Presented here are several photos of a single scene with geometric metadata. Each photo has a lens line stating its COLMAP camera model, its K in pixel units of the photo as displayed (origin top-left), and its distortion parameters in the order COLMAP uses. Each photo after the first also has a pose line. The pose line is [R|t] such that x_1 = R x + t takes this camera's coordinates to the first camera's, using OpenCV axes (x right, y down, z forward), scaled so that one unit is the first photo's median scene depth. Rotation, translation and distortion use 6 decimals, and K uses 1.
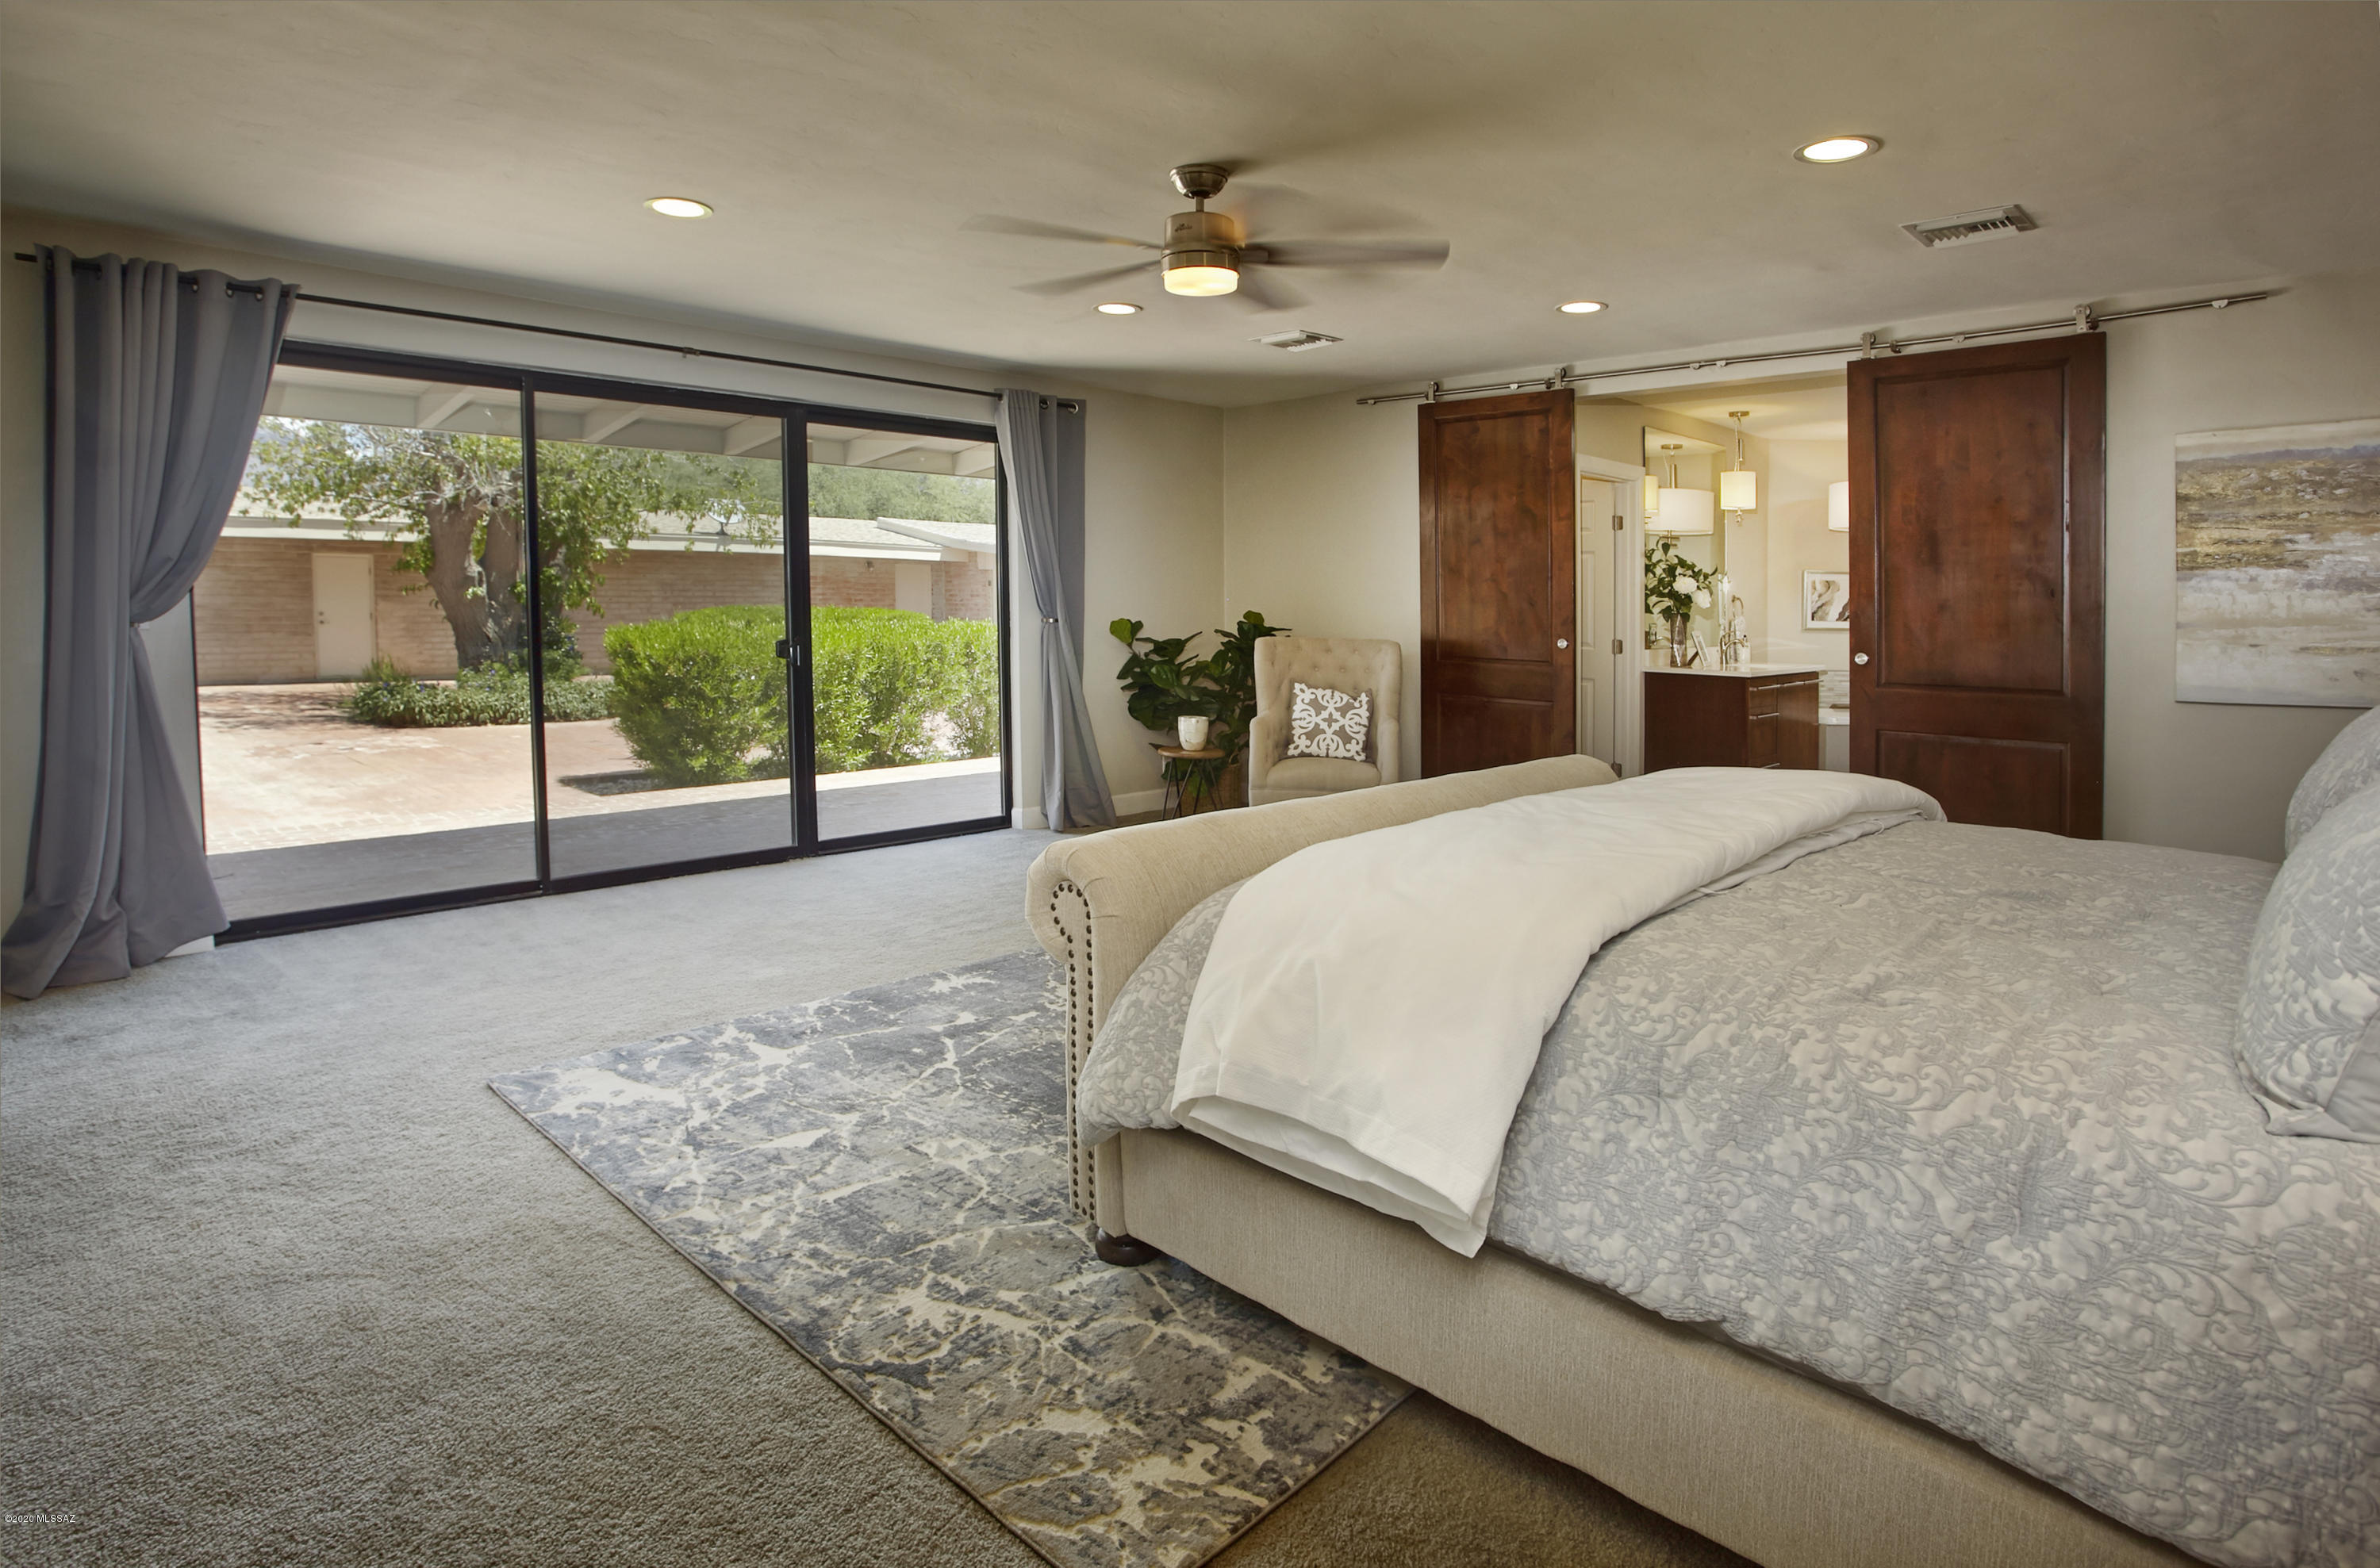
lens RADIAL K [[1275.4, 0, 1189.8], [0, 1275.4, 641.4], [0, 0, 1]] dist [-0.045233, 0.000381]
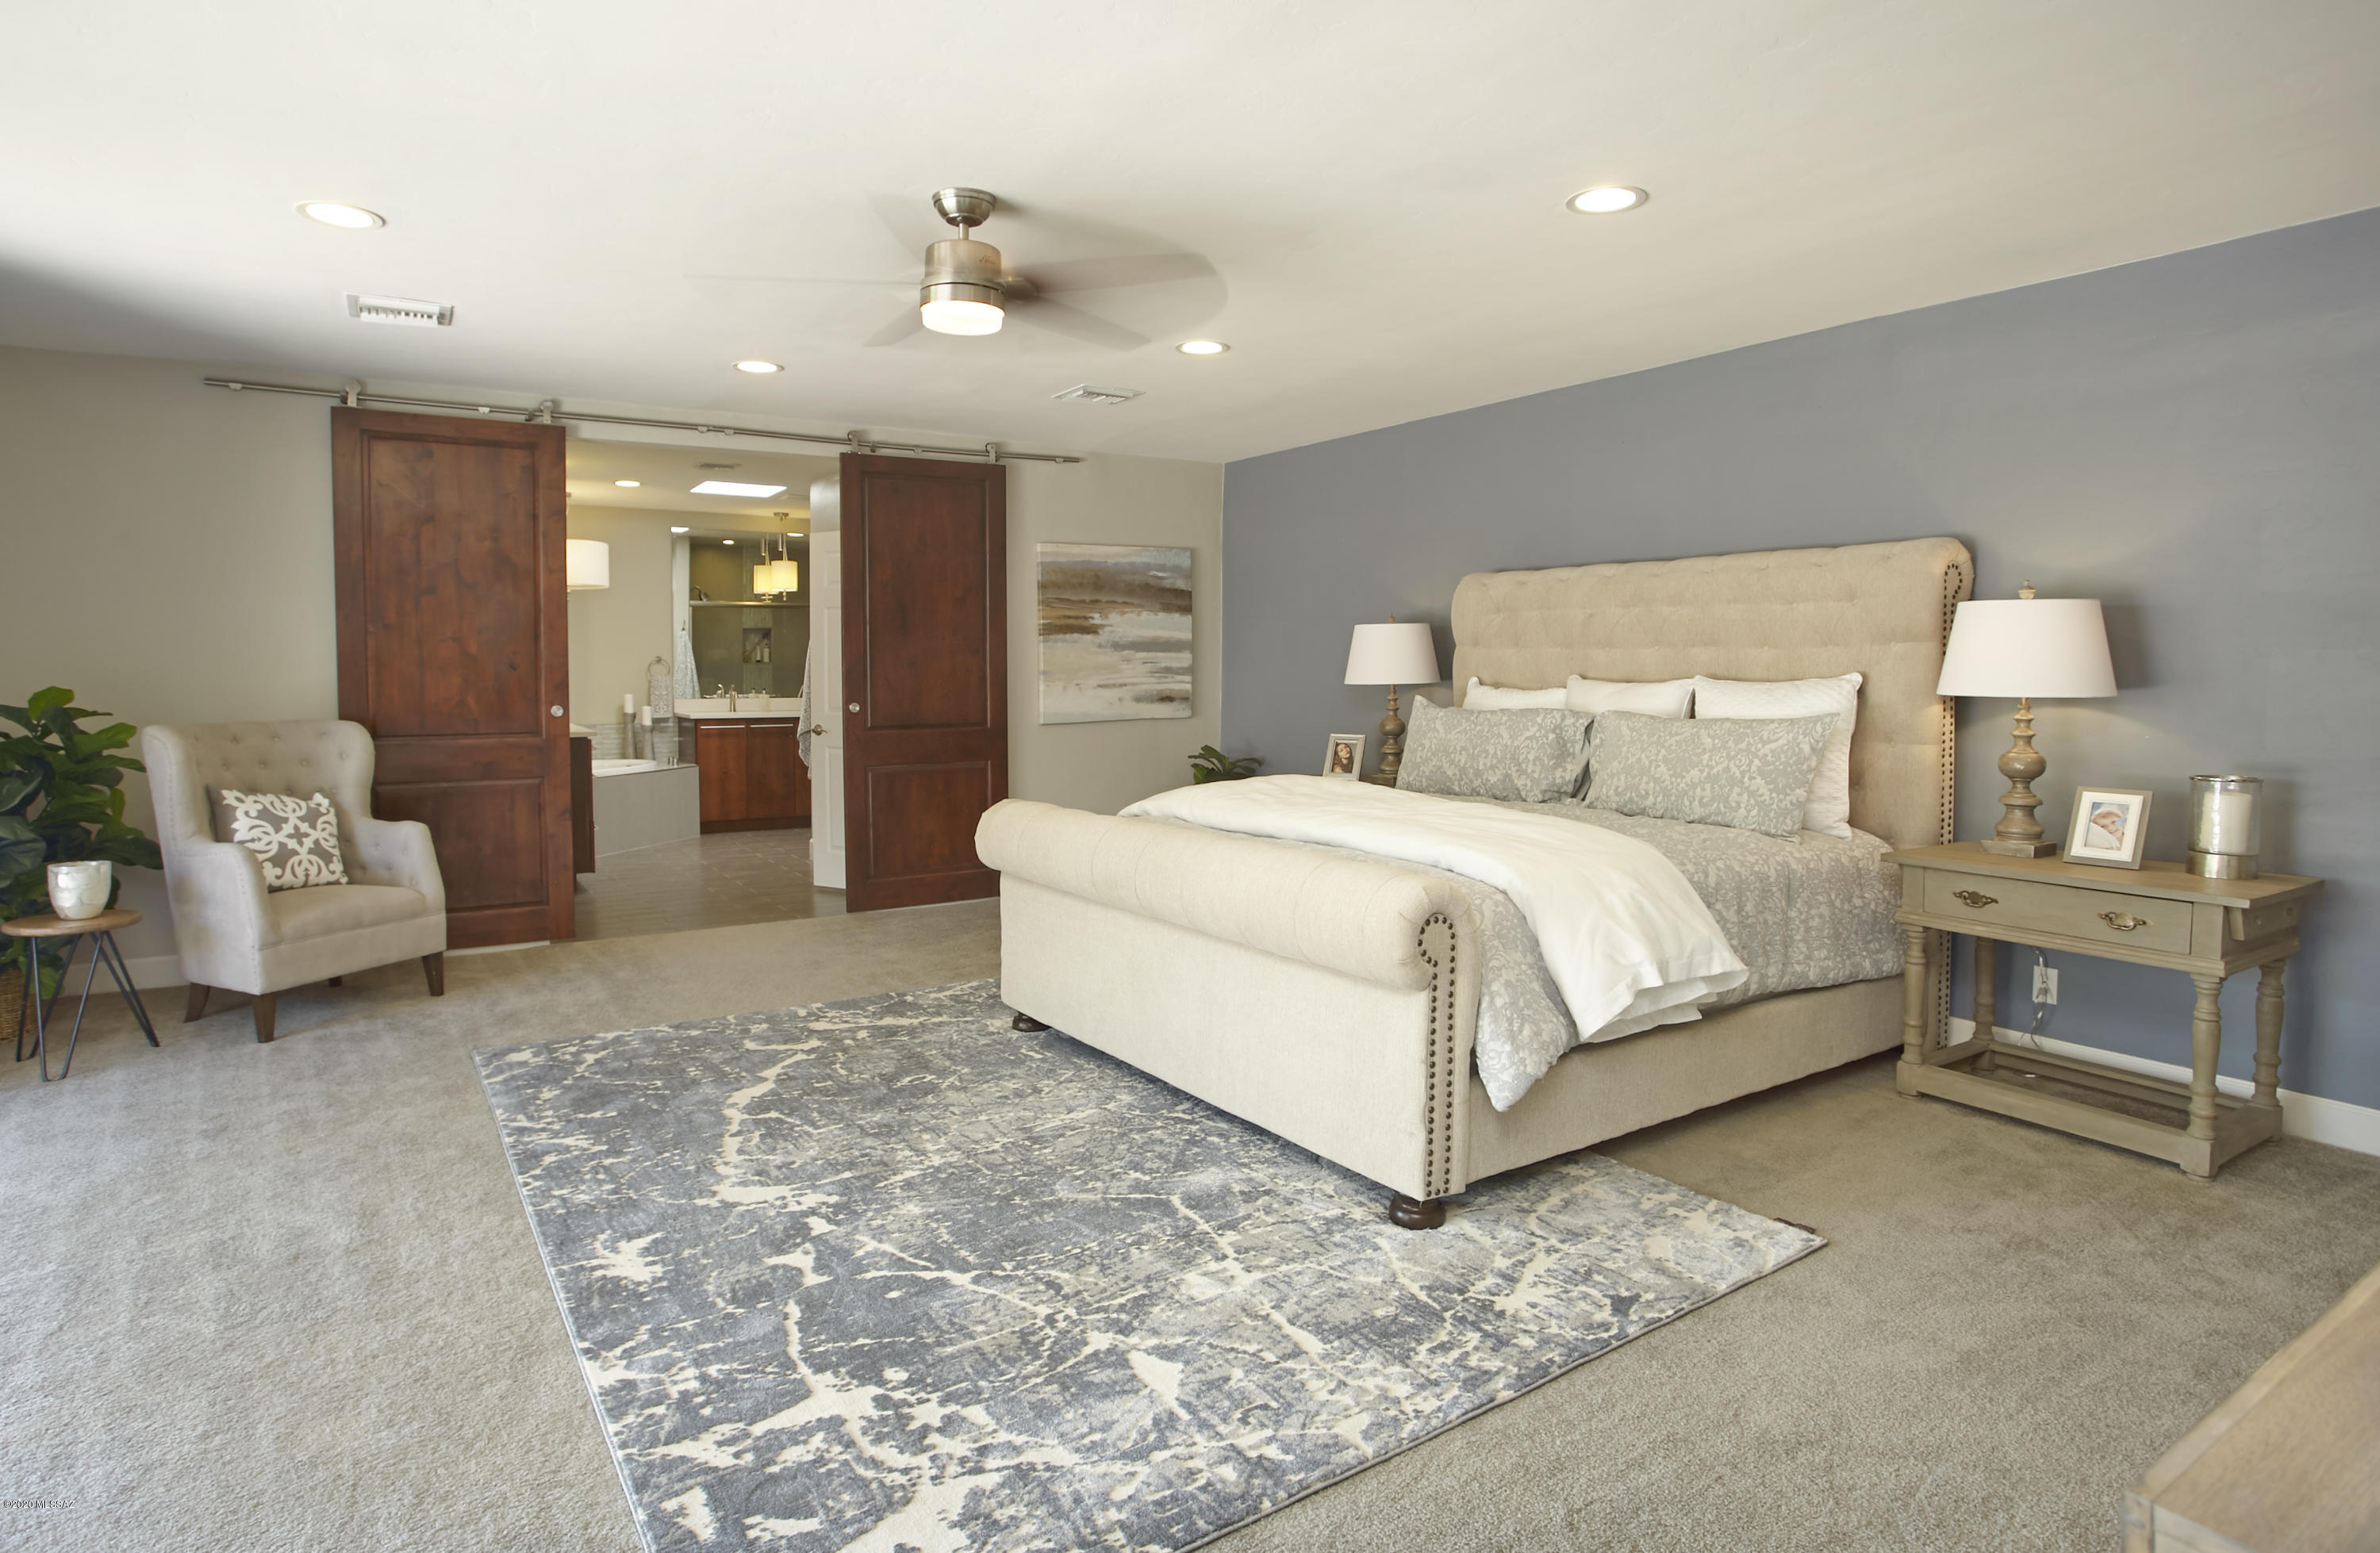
lens RADIAL K [[1286.9, 0, 1192.6], [0, 1286.9, 733.0], [0, 0, 1]] dist [-0.065615, -0.000100]
pose [[0.195698, -0.065709, 0.978460, -0.787034], [0.036721, 0.997544, 0.059646, -0.031174], [-0.979976, 0.024257, 0.197631, 0.618001]]
